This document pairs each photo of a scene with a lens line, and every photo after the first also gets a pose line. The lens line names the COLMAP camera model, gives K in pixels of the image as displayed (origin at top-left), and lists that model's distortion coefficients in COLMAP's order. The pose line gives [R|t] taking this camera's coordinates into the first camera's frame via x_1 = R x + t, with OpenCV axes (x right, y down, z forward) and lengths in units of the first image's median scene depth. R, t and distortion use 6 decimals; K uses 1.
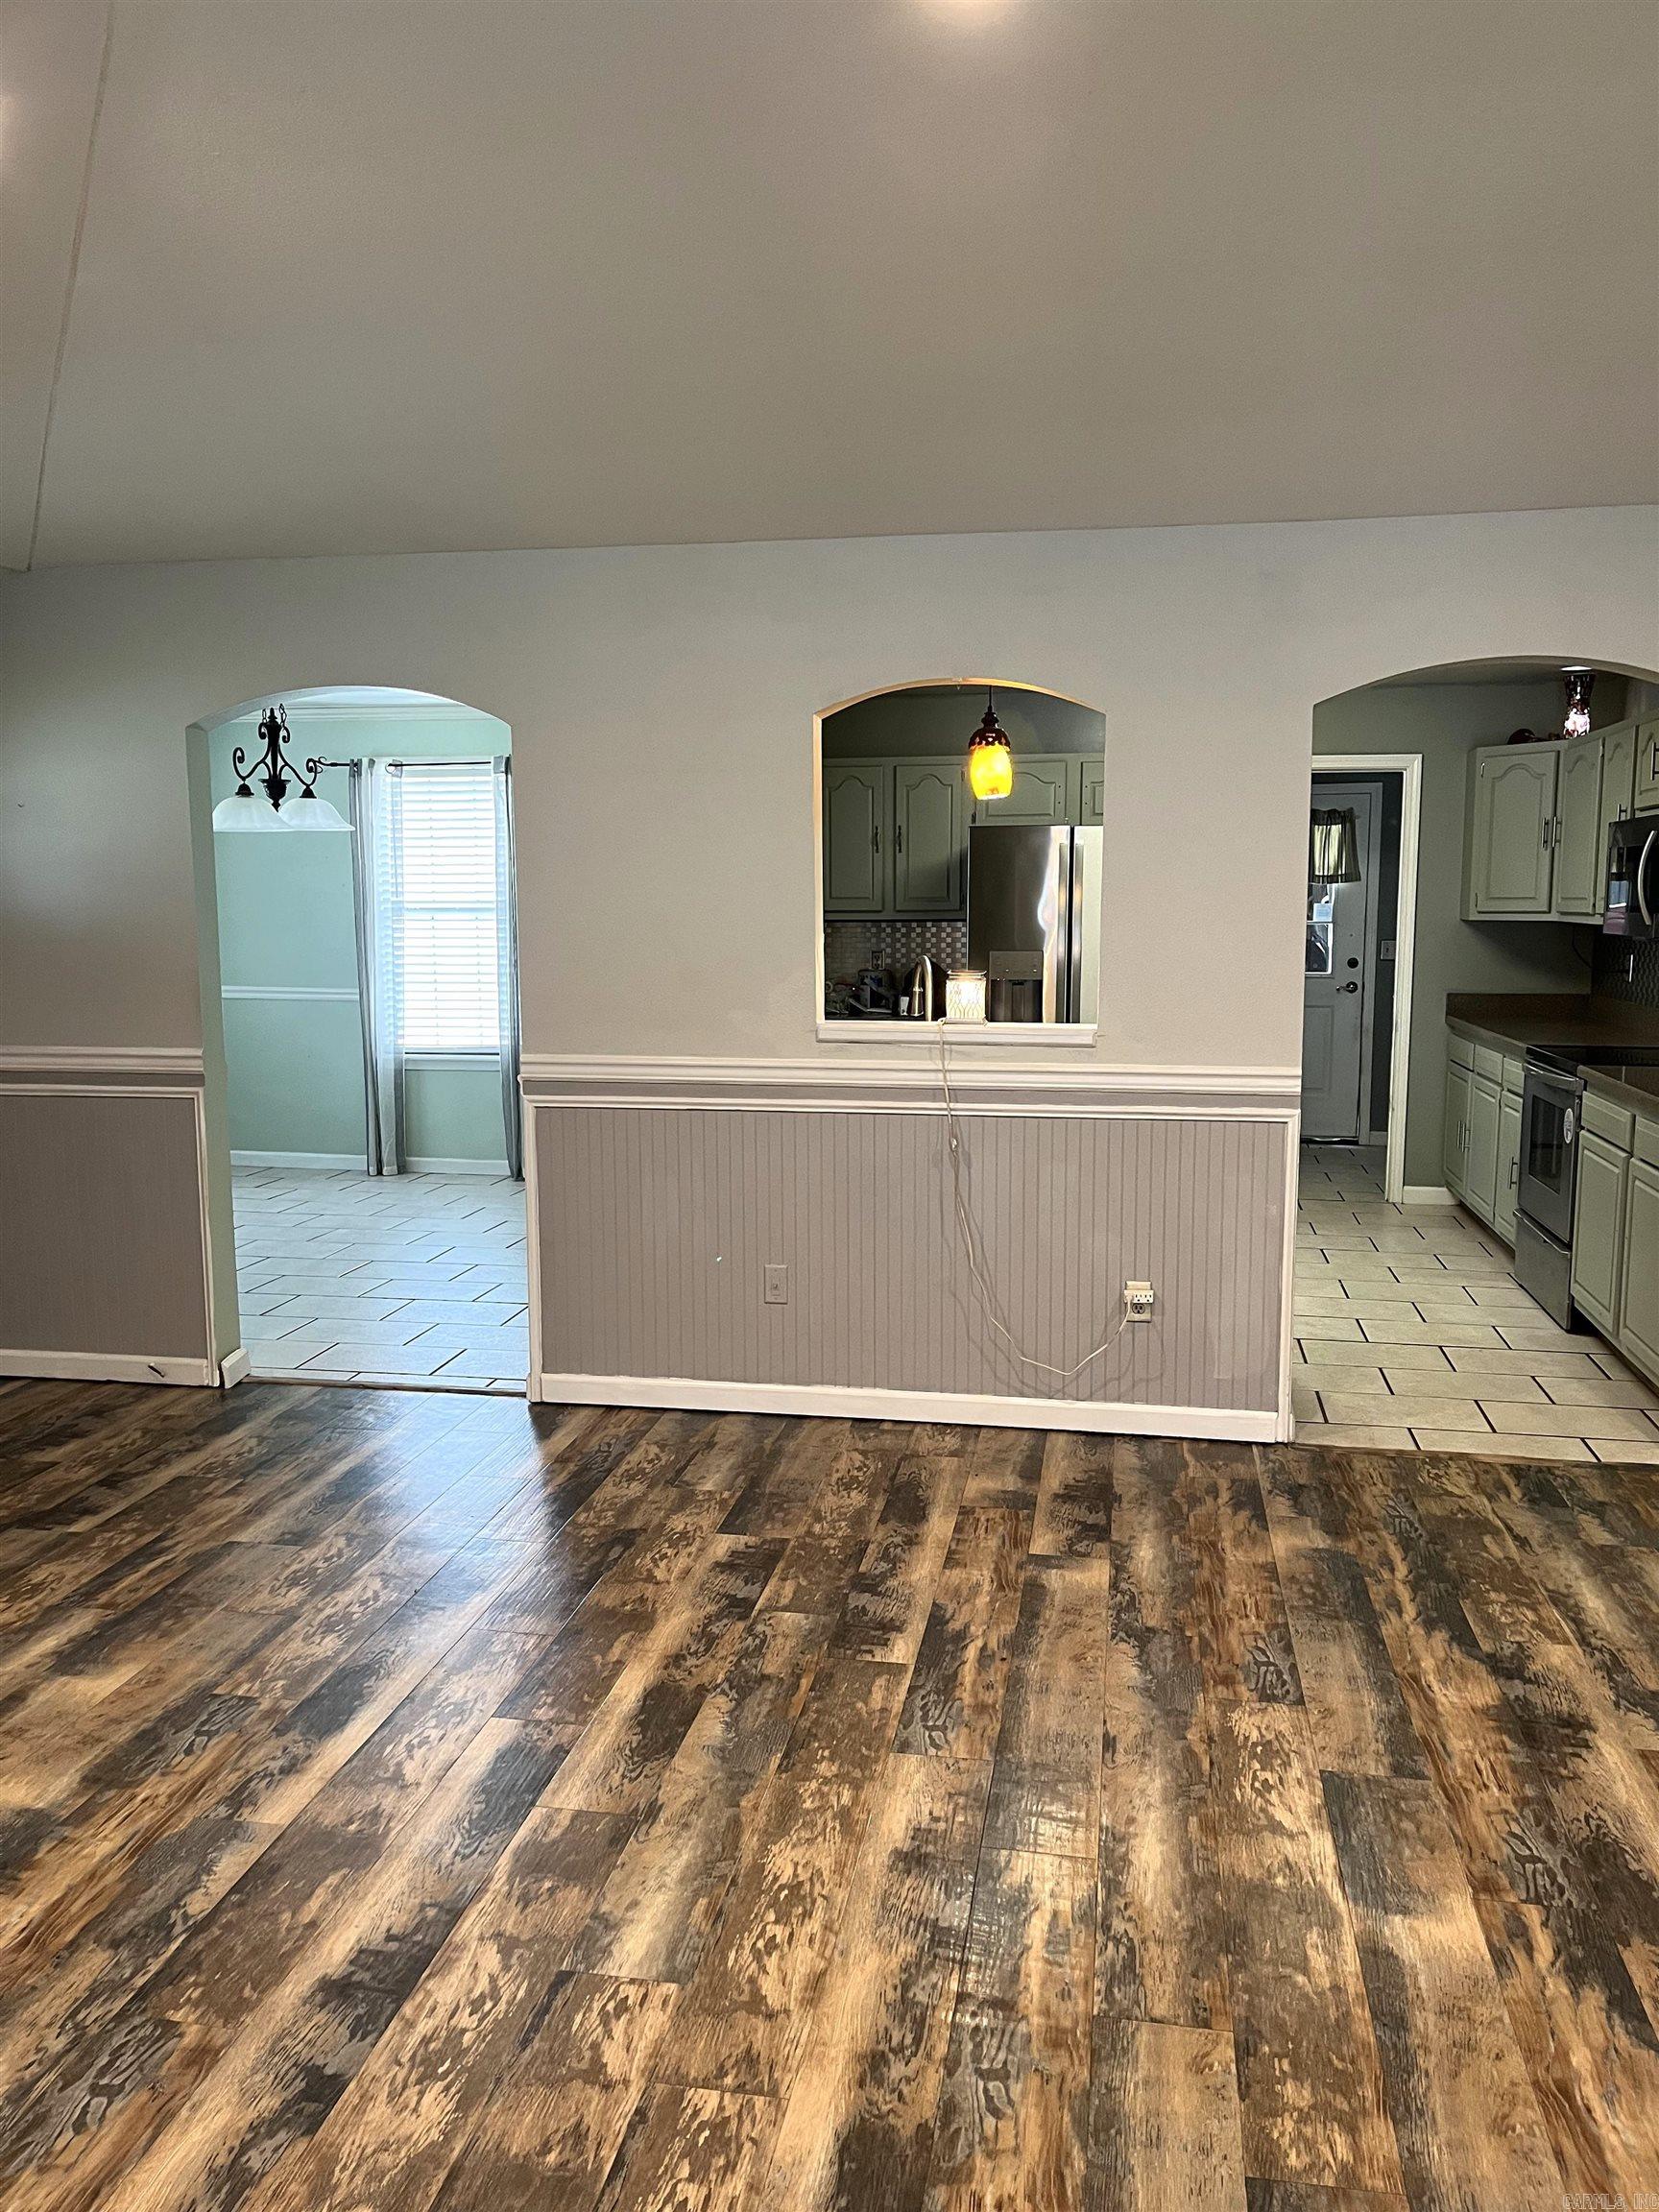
lens RADIAL K [[1680.4, 0, 839.6], [0, 1680.4, 1119.0], [0, 0, 1]] dist [0.058267, -0.079468]
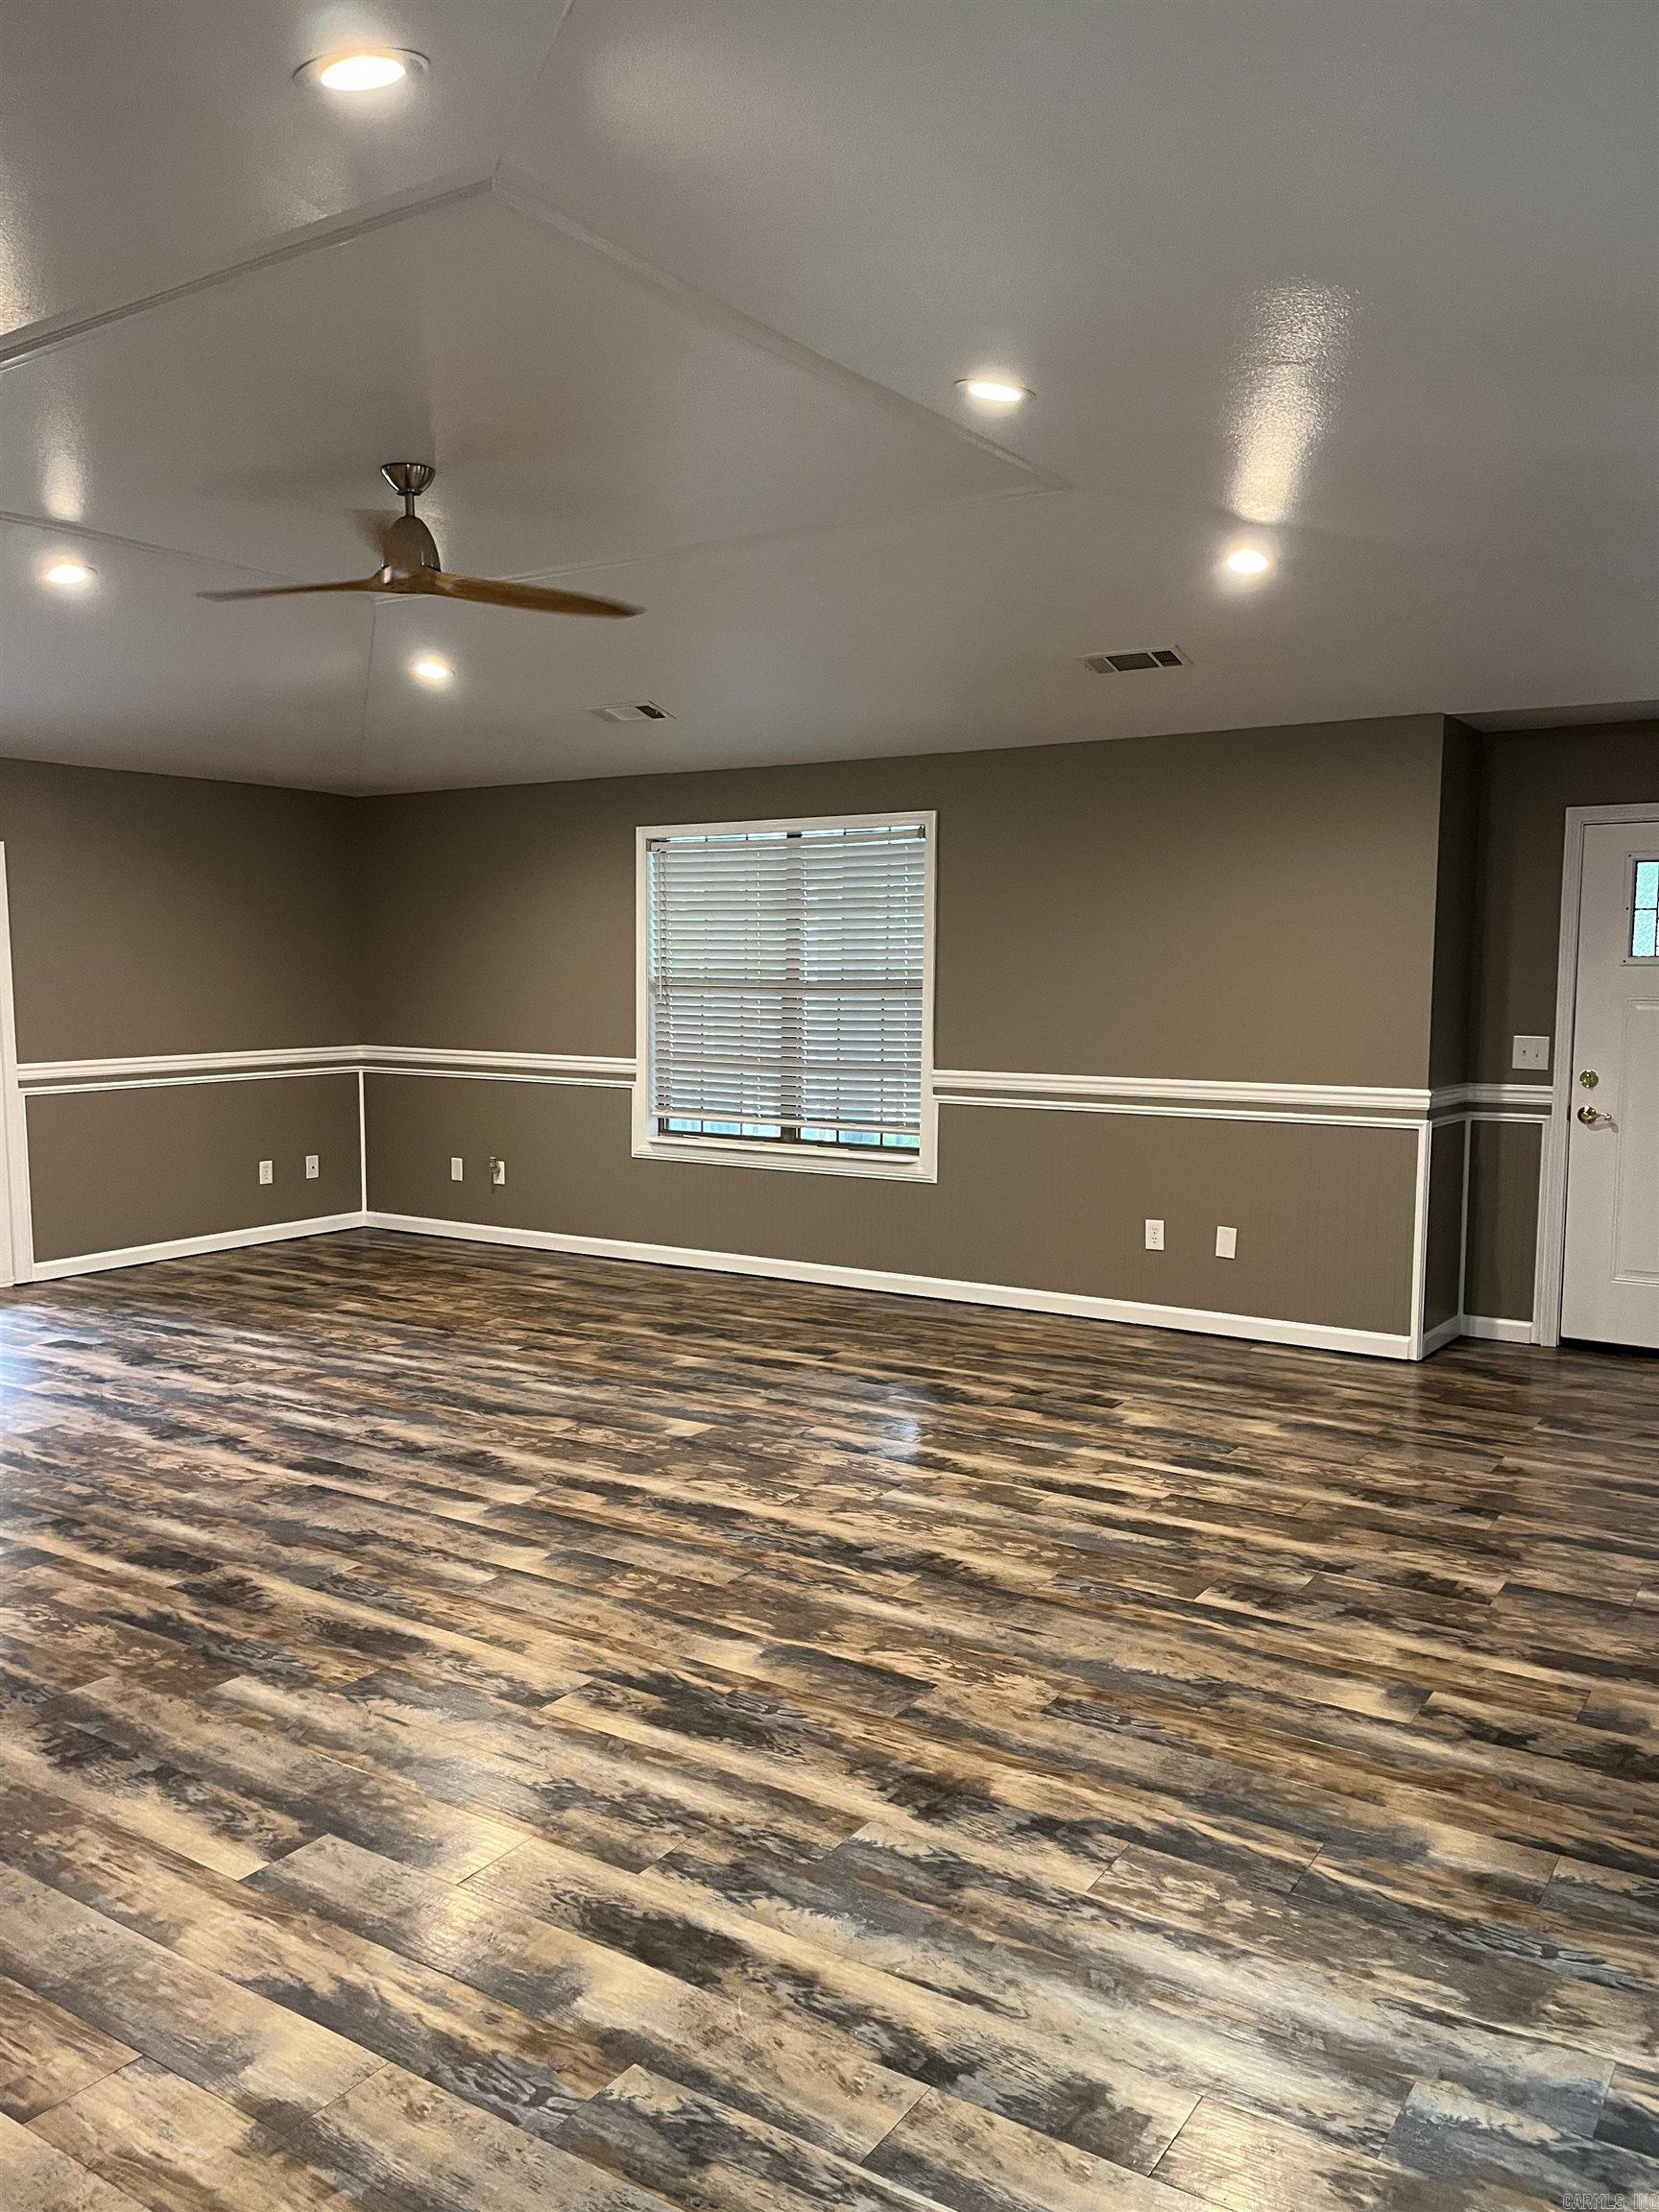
lens RADIAL K [[1680.4, 0, 838.7], [0, 1680.4, 1103.7], [0, 0, 1]] dist [0.058267, -0.079468]
pose [[-0.396082, 0.077028, -0.914978, 1.390766], [-0.121619, 0.983295, 0.135427, -0.185022], [0.910125, 0.164919, -0.380097, 1.322858]]
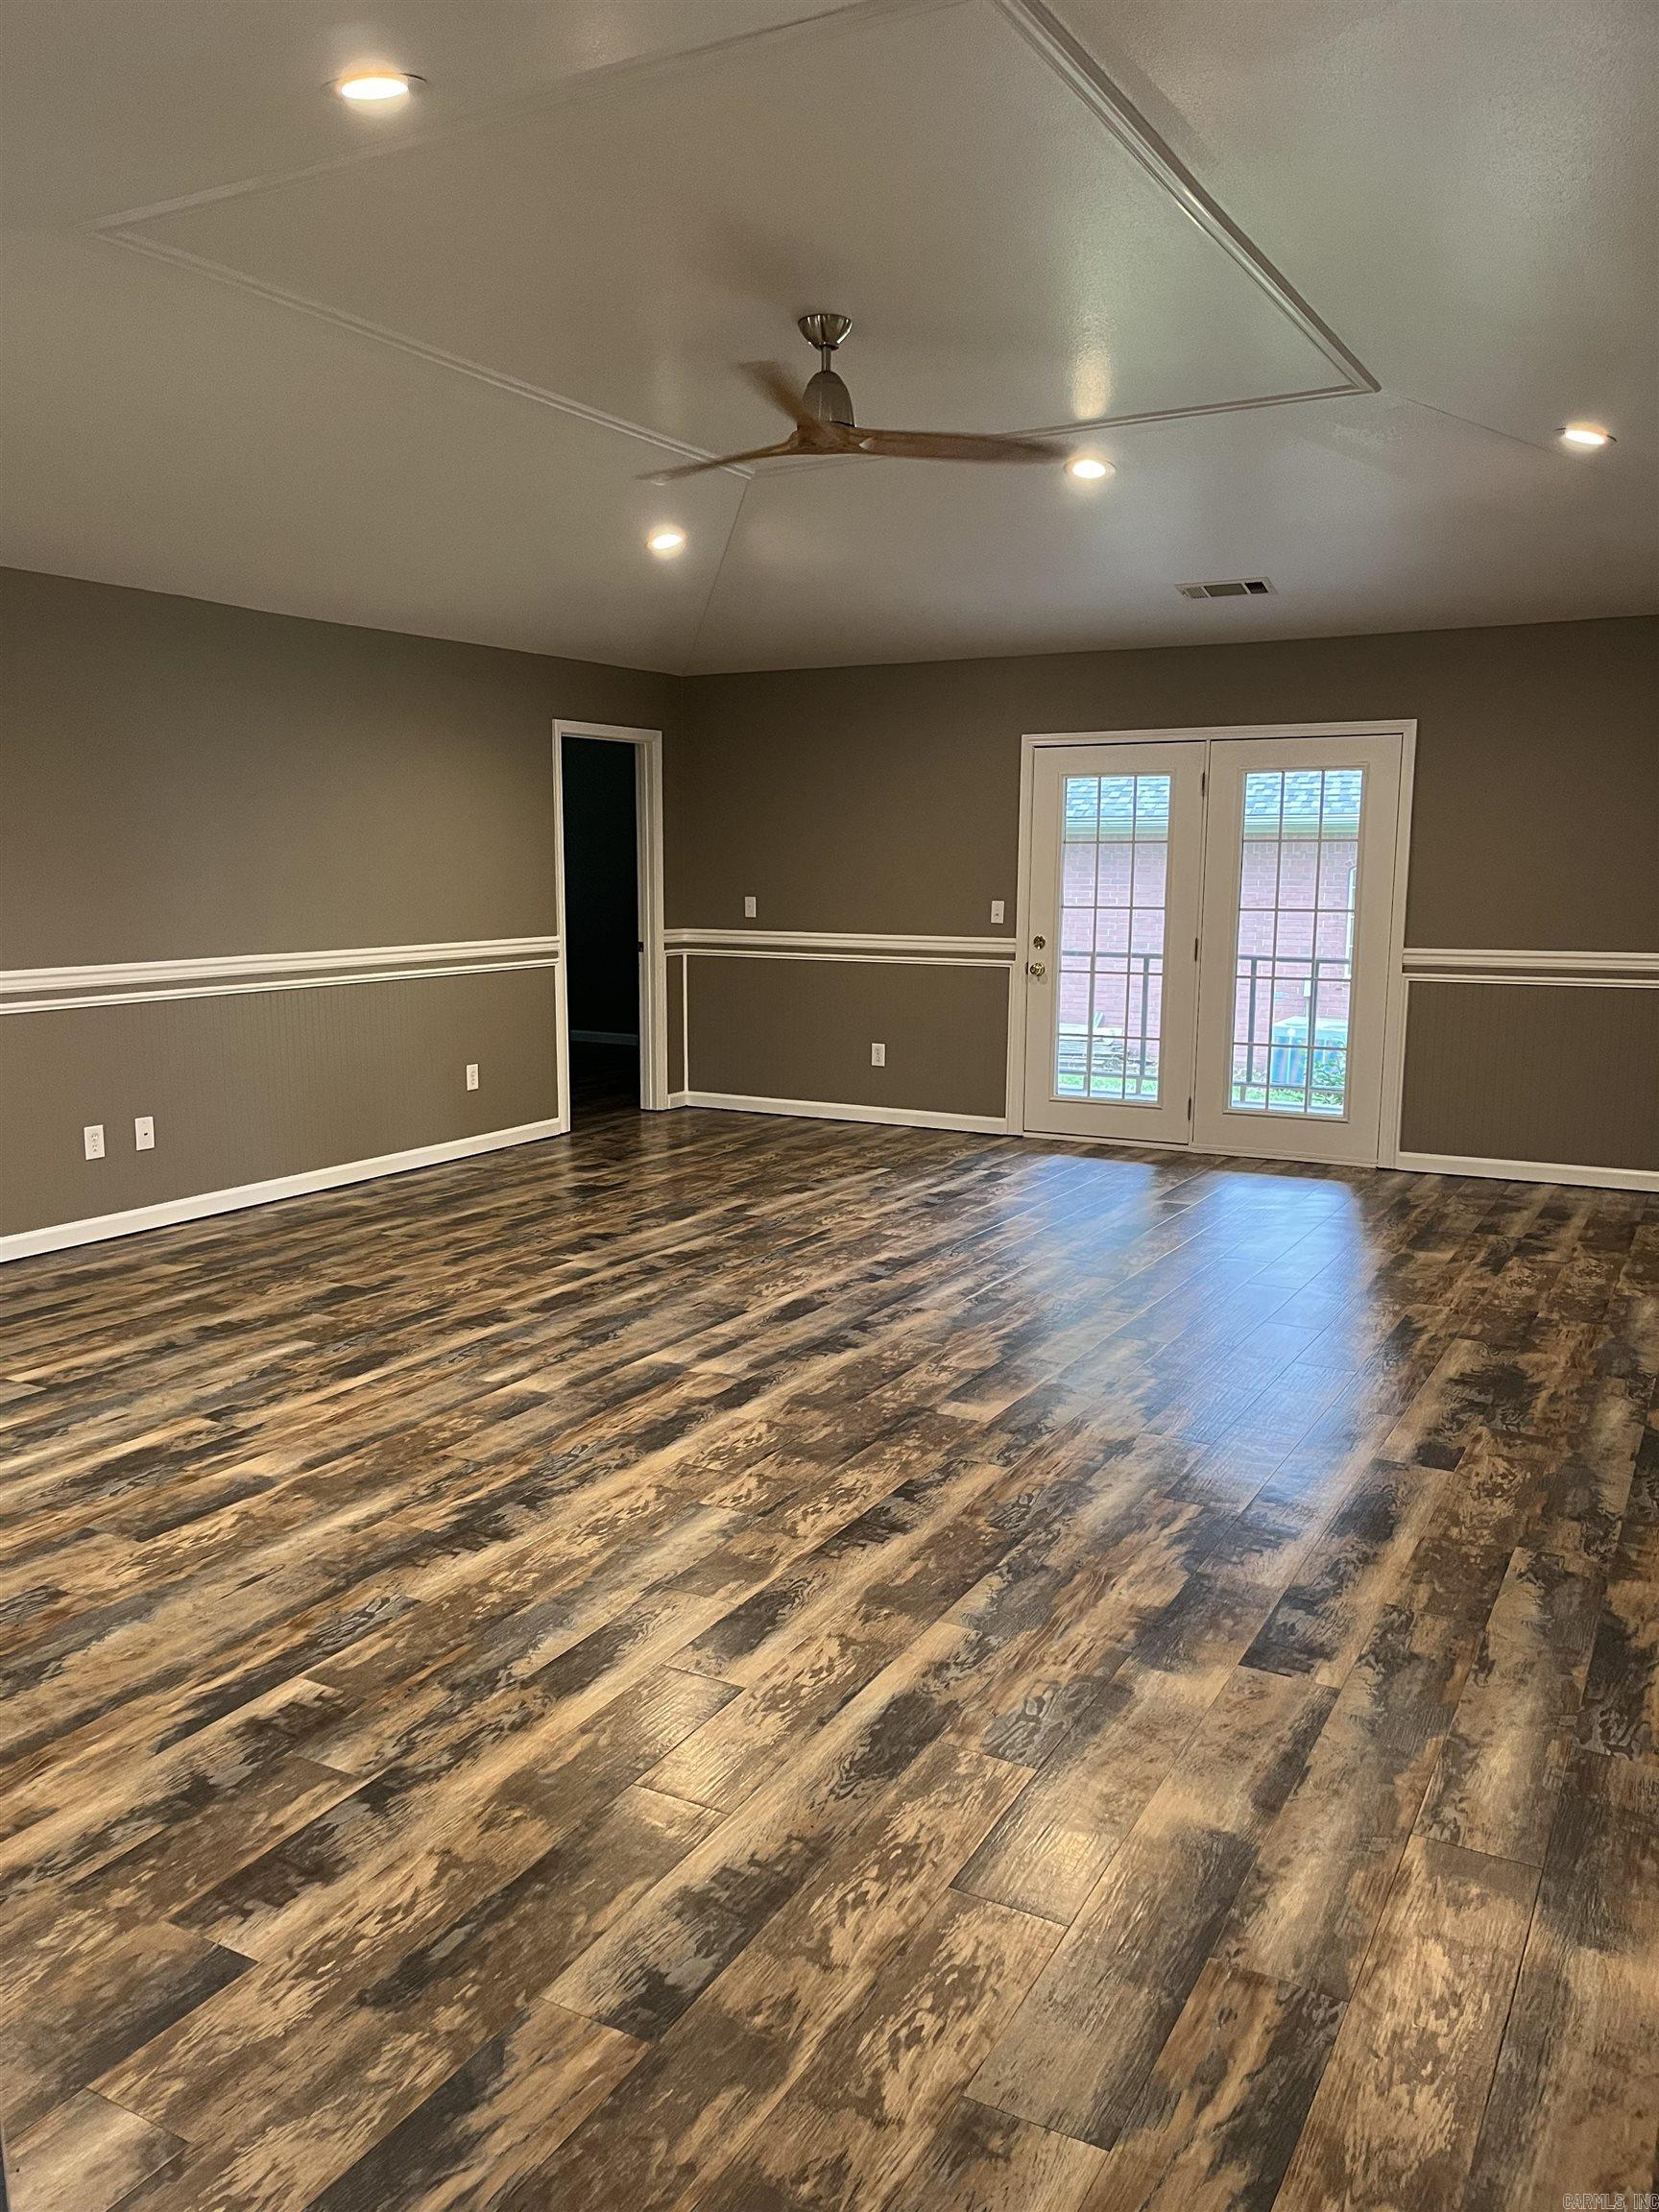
lens RADIAL K [[1680.4, 0, 815.5], [0, 1680.4, 1107.5], [0, 0, 1]] dist [0.058267, -0.079468]
pose [[-0.944344, -0.050931, 0.324994, -0.570859], [0.041344, 0.961733, 0.270851, -0.239748], [-0.326353, 0.269213, -0.906101, 1.871608]]
